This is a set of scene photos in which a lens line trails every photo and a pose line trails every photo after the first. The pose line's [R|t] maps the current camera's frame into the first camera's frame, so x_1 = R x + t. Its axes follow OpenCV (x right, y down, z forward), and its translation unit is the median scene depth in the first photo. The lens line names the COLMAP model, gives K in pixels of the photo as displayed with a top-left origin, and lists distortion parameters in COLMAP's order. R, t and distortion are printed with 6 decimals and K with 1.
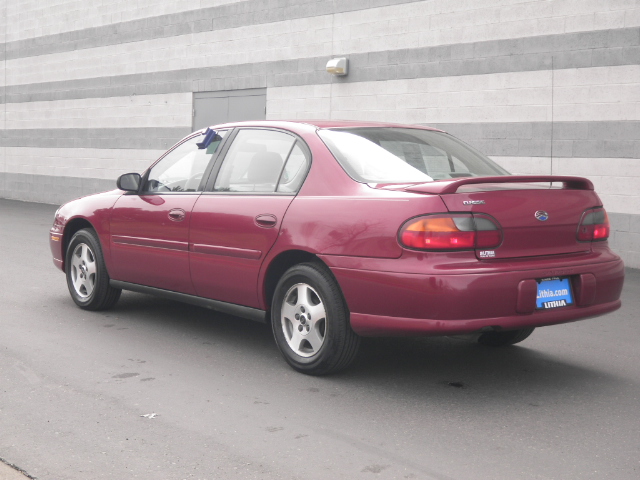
lens RADIAL K [[1073.4, 0, 319.5], [0, 1073.4, 239.6], [0, 0, 1]] dist [-0.037318, 0.000000]
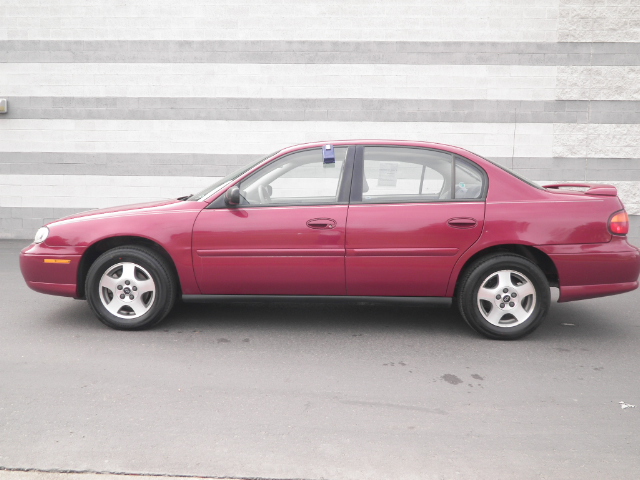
lens RADIAL K [[558.0, 0, 320.0], [0, 558.0, 238.5], [0, 0, 1]] dist [-0.005857, -0.011578]
pose [[0.639853, -0.081152, 0.764200, -0.299076], [0.060075, 0.996648, 0.055536, -0.021261], [-0.766145, 0.010374, 0.642583, 0.338909]]
